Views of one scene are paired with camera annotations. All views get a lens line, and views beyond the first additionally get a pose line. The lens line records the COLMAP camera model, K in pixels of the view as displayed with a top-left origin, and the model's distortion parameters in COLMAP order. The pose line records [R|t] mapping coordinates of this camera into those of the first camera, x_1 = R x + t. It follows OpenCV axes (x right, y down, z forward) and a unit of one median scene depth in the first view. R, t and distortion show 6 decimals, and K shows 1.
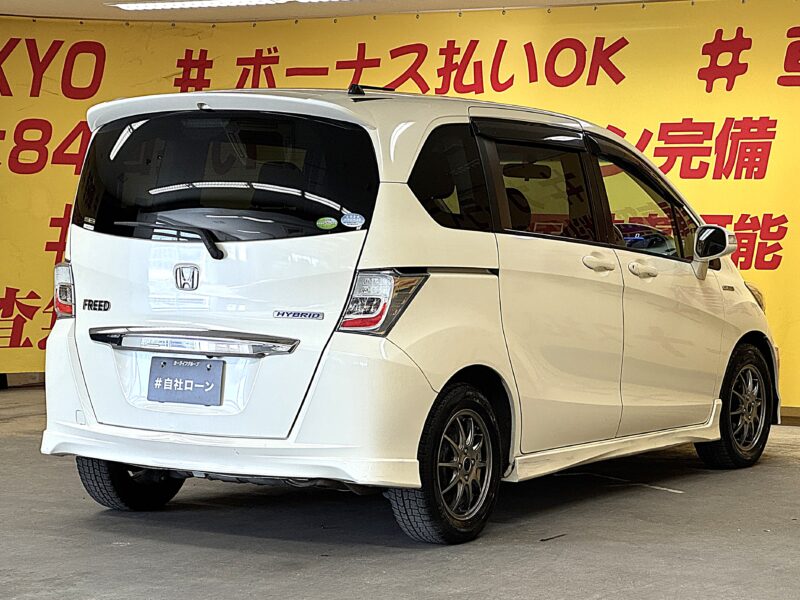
lens RADIAL K [[2070.6, 0, 400.2], [0, 2070.6, 307.3], [0, 0, 1]] dist [0.157120, 0.000000]
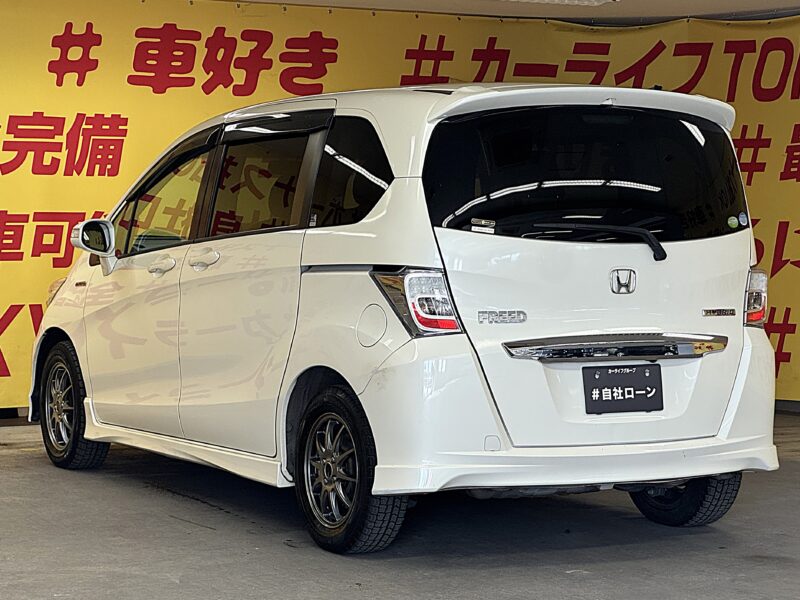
lens RADIAL K [[2070.6, 0, 370.6], [0, 2070.6, 274.6], [0, 0, 1]] dist [0.157120, 0.000000]
pose [[0.503043, -0.033526, 0.863611, -0.632303], [0.043768, 0.998953, 0.013286, -0.022373], [-0.863152, 0.031115, 0.503984, 0.394949]]
